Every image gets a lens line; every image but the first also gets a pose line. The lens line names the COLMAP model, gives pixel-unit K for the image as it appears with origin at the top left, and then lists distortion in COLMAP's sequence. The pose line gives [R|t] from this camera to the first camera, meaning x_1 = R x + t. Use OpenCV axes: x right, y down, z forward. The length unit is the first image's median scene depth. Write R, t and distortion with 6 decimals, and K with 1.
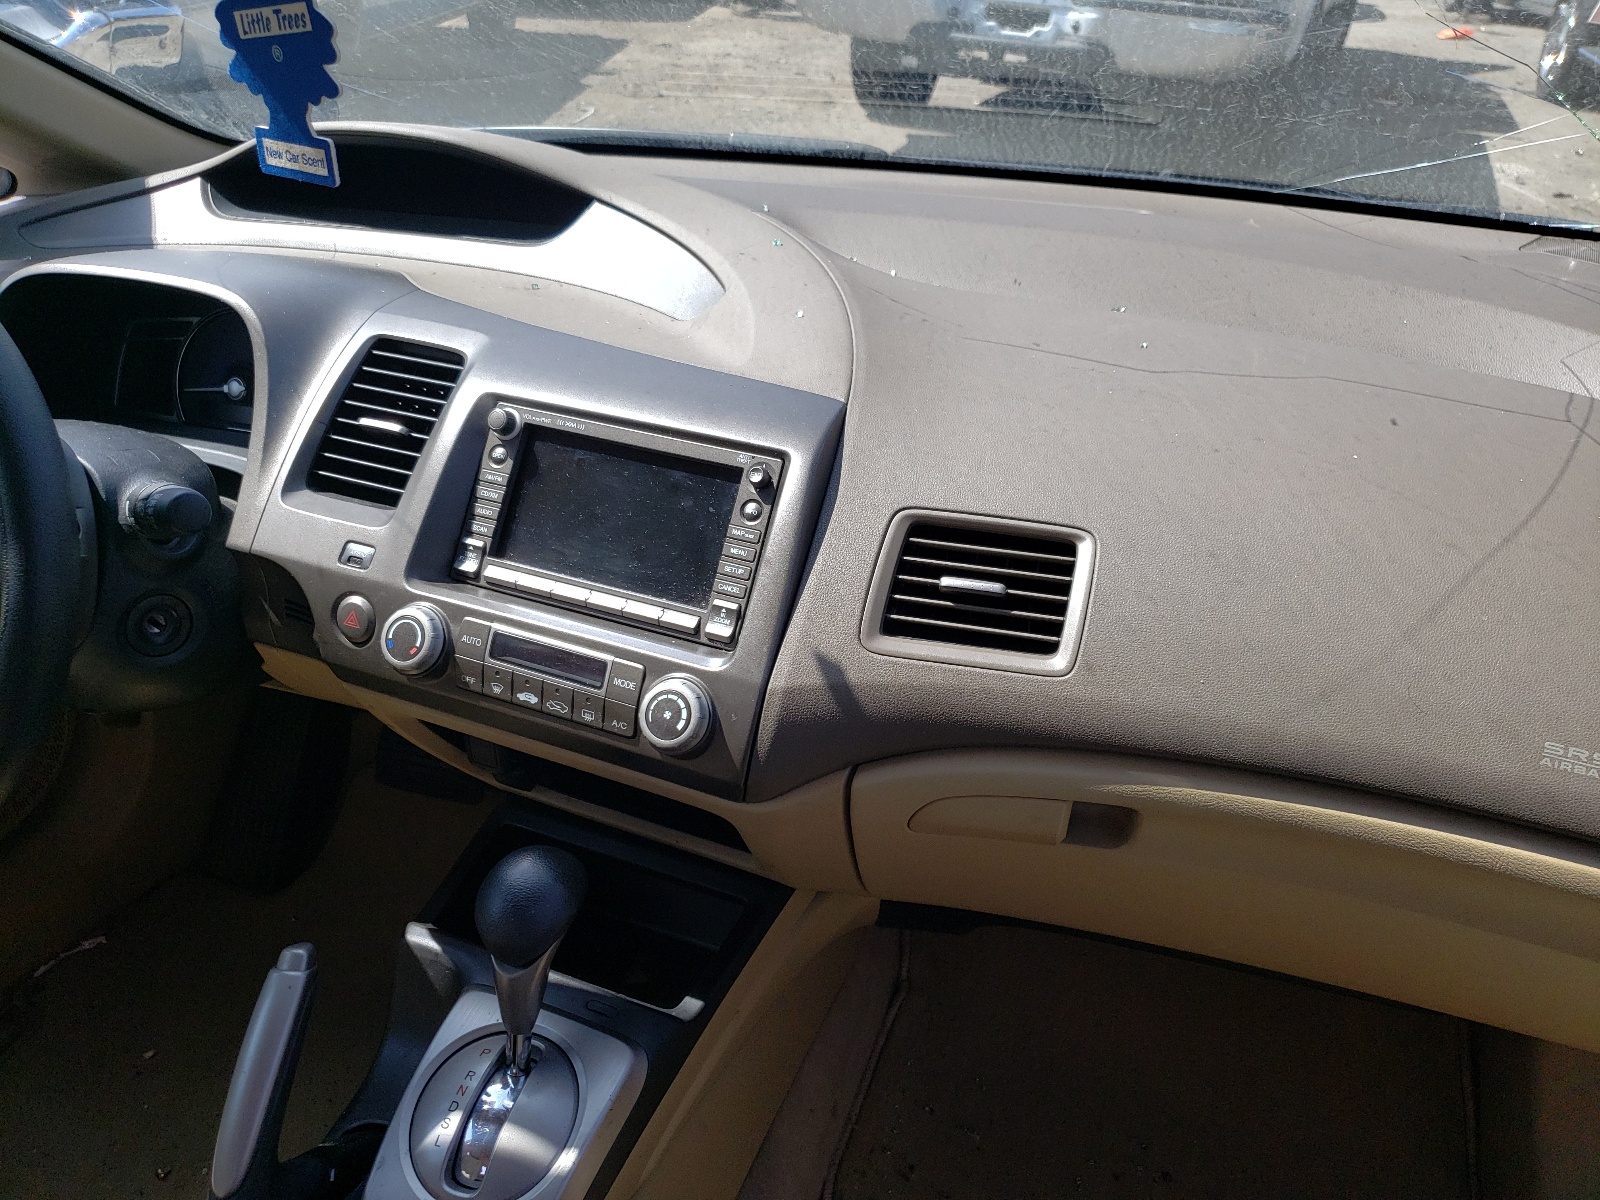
lens RADIAL K [[1231.0, 0, 809.9], [0, 1231.0, 600.7], [0, 0, 1]] dist [0.035840, -0.004381]
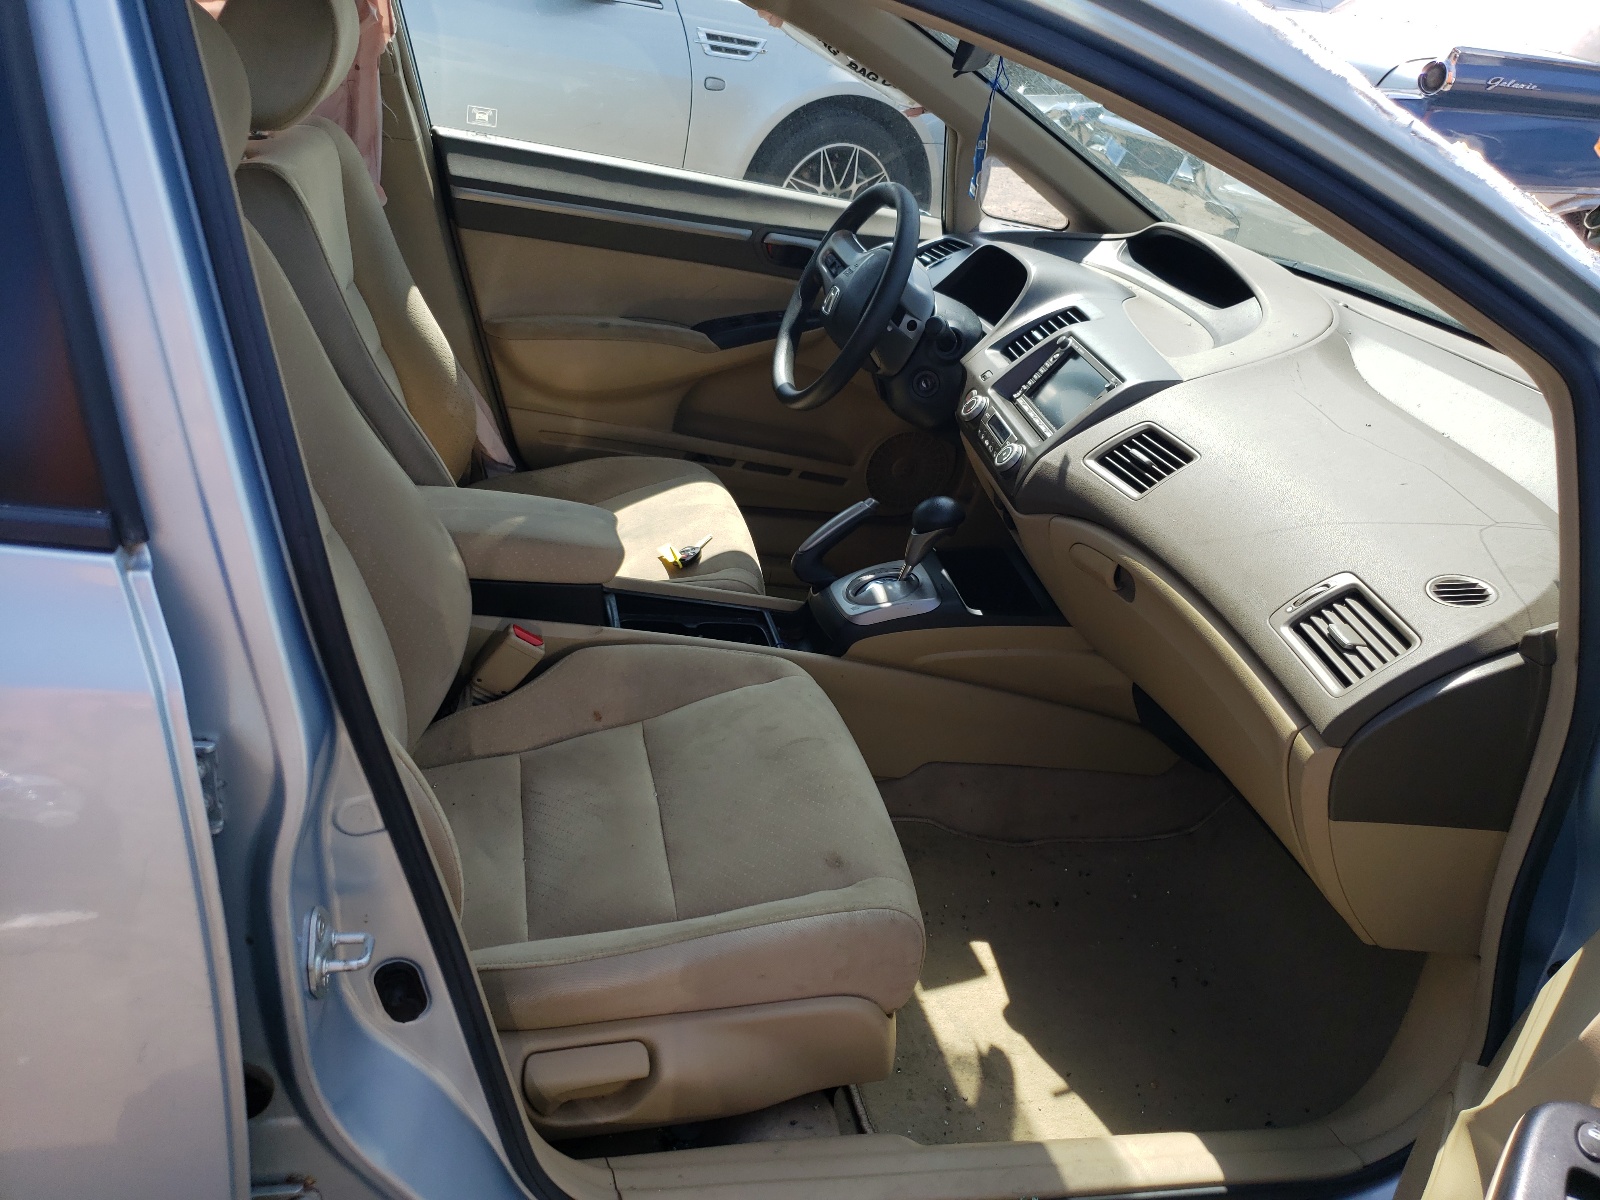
lens RADIAL K [[1231.0, 0, 809.9], [0, 1231.0, 600.7], [0, 0, 1]] dist [0.035840, -0.004381]
pose [[0.516556, 0.425928, -0.742802, 1.410576], [-0.508883, 0.850384, 0.133732, 0.188282], [0.688628, 0.308919, 0.656019, -0.623019]]
